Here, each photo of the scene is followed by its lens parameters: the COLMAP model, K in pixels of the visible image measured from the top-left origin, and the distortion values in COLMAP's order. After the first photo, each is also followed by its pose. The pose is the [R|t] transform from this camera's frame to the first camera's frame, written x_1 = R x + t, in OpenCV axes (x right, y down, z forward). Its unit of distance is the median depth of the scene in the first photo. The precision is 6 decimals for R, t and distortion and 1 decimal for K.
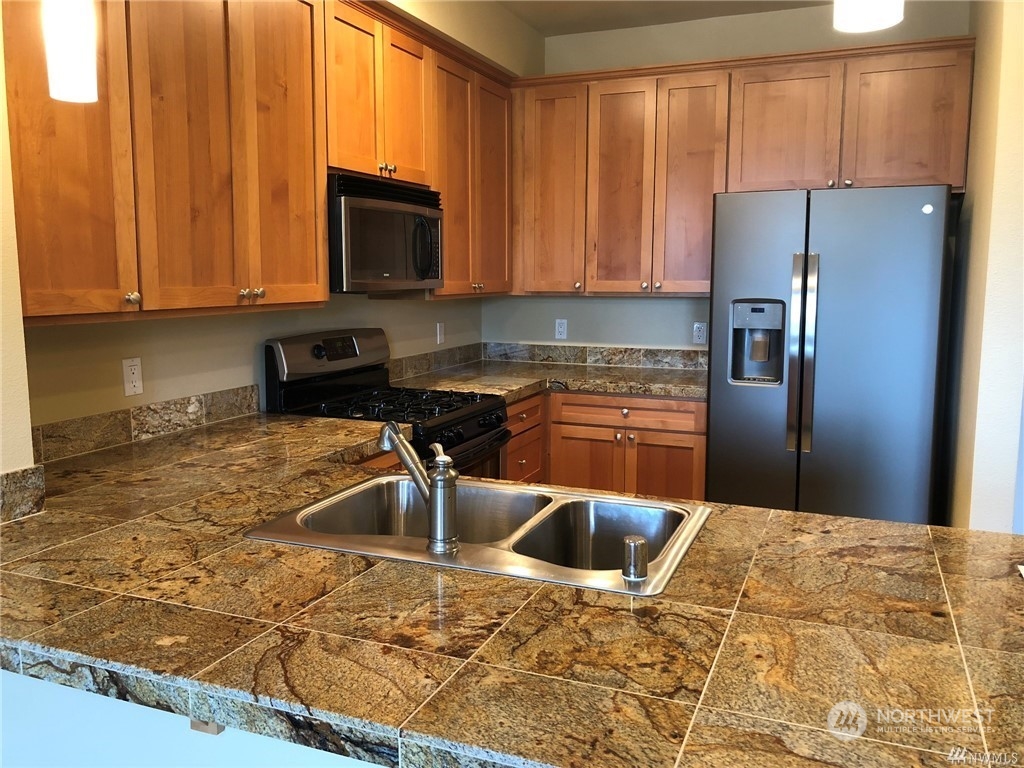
lens RADIAL K [[837.6, 0, 510.6], [0, 837.6, 375.1], [0, 0, 1]] dist [0.044941, -0.066708]
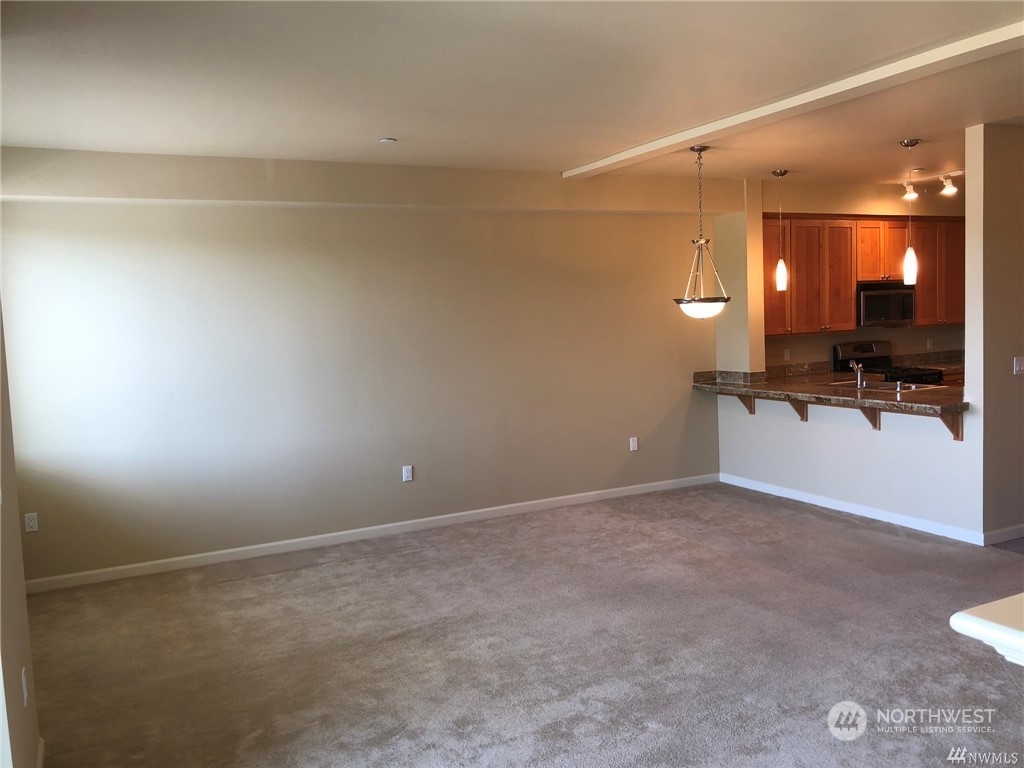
lens RADIAL K [[837.6, 0, 510.6], [0, 837.6, 375.1], [0, 0, 1]] dist [0.044941, -0.066708]
pose [[0.754040, 0.016619, -0.656618, 0.732225], [-0.038907, 0.999055, -0.019393, 0.155960], [0.655675, 0.040170, 0.753974, -1.786121]]
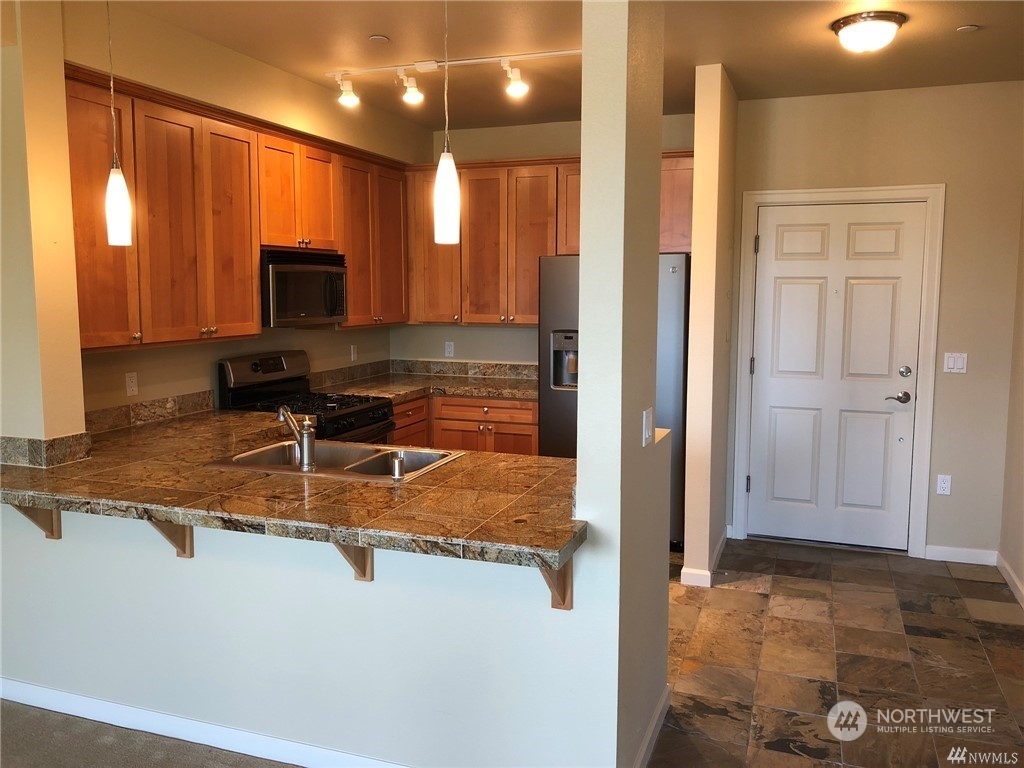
lens RADIAL K [[837.6, 0, 510.6], [0, 837.6, 375.1], [0, 0, 1]] dist [0.044941, -0.066708]
pose [[0.999128, -0.003473, 0.041611, 0.162975], [0.004128, 0.999869, -0.015673, 0.010964], [-0.041551, 0.015831, 0.999011, -0.510223]]
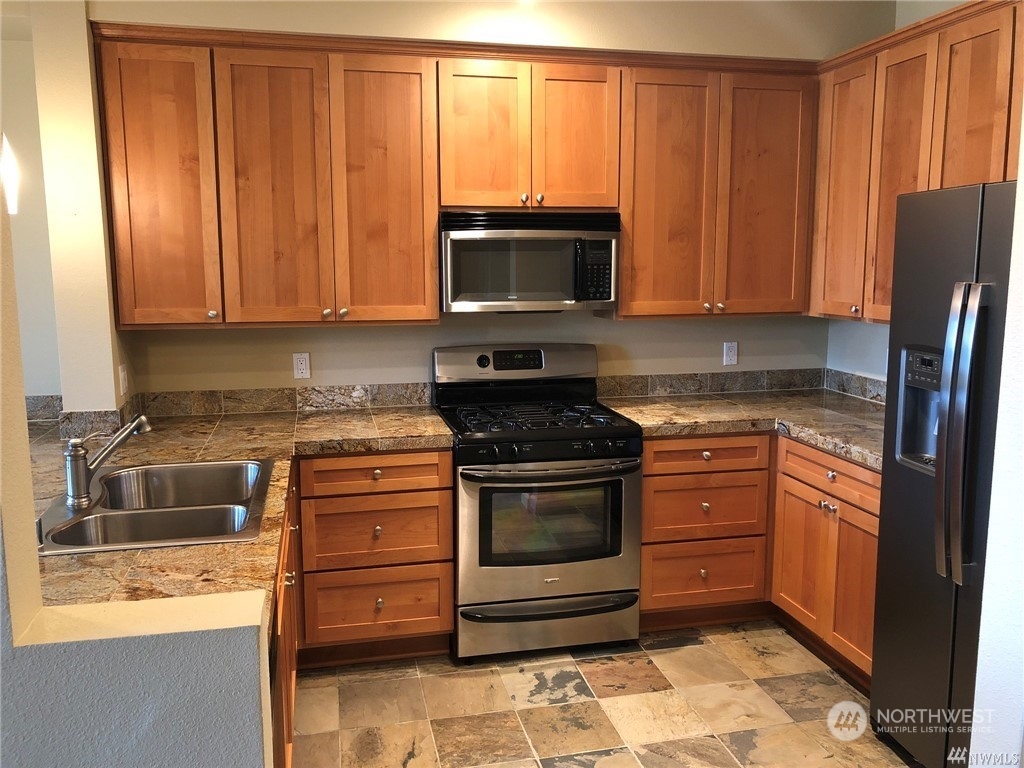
lens RADIAL K [[837.6, 0, 510.6], [0, 837.6, 375.1], [0, 0, 1]] dist [0.044941, -0.066708]
pose [[0.578775, 0.109353, -0.808122, 0.794434], [-0.097474, 0.993141, 0.064579, -0.094823], [0.809641, 0.041394, 0.585464, 0.389046]]
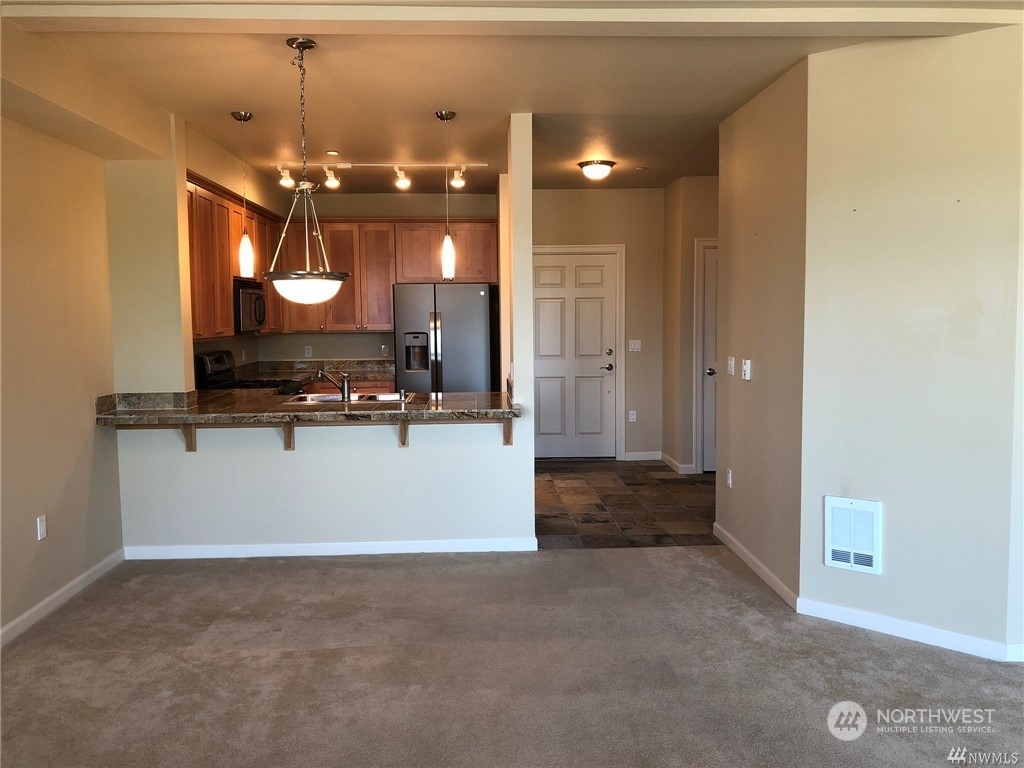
lens RADIAL K [[831.0, 0, 512.0], [0, 831.0, 384.0], [0, 0, 1]] dist [0.058145, -0.066234]
pose [[0.906687, -0.045325, 0.419362, -0.480499], [0.062046, 0.997726, -0.026313, 0.142854], [-0.417216, 0.049877, 0.907438, -1.300657]]
